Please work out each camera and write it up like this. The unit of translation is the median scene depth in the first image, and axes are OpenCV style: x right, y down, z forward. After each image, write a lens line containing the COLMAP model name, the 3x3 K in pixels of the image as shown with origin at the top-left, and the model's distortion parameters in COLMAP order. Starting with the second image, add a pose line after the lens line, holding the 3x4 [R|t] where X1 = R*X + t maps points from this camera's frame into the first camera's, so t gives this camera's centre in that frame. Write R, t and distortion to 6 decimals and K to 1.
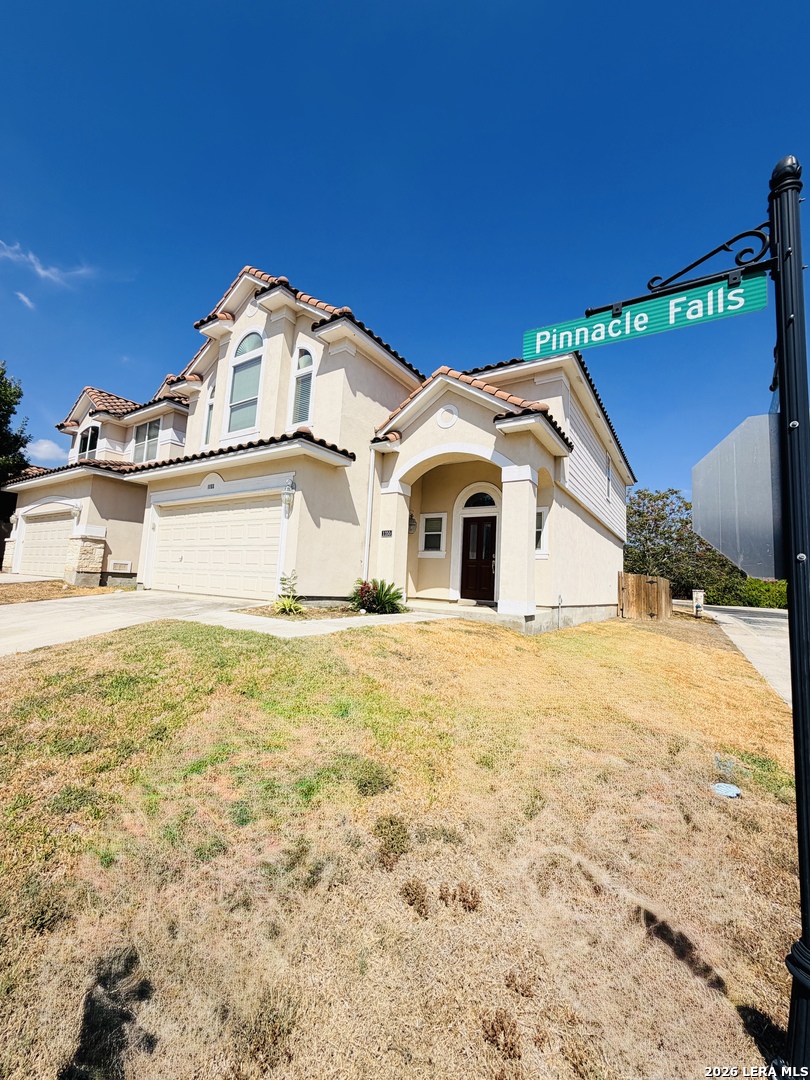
lens RADIAL K [[432.1, 0, 404.0], [0, 432.1, 538.7], [0, 0, 1]] dist [-0.001281, -0.000036]
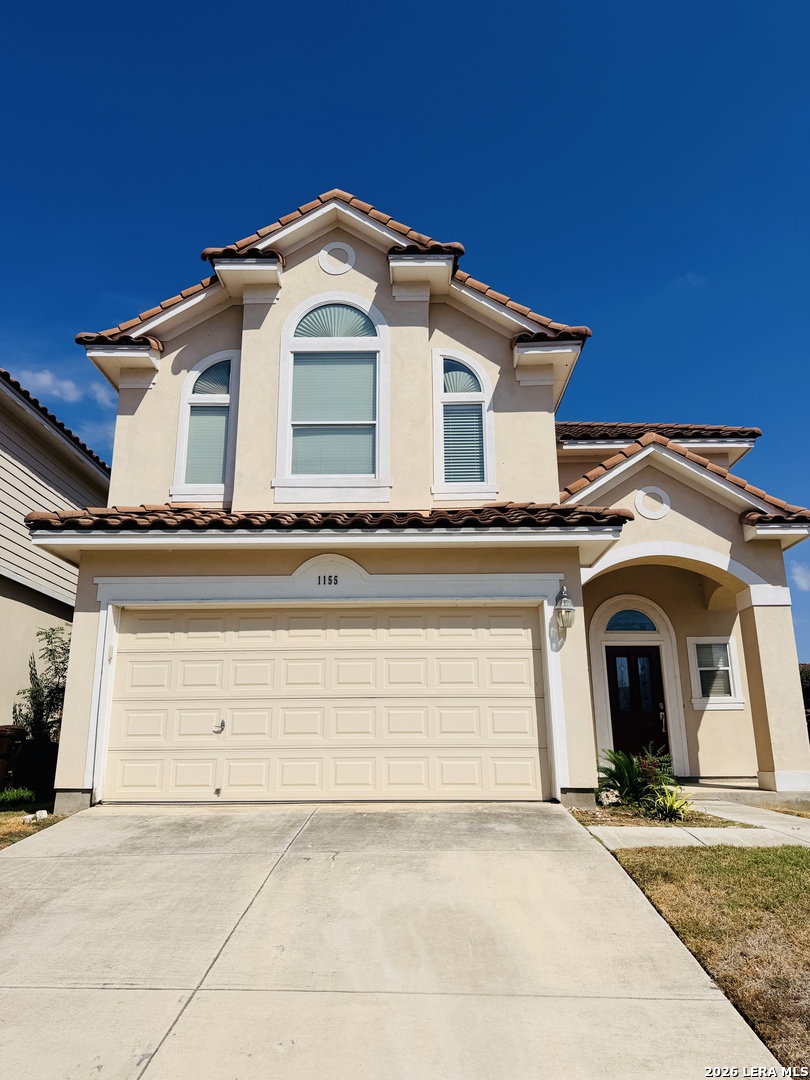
lens RADIAL K [[759.2, 0, 404.7], [0, 759.2, 543.0], [0, 0, 1]] dist [0.062060, 0.000471]
pose [[0.837419, 0.089042, 0.539259, -0.851651], [-0.007655, 0.988454, -0.151326, -0.027573], [-0.546508, 0.122595, 0.828432, 0.193058]]
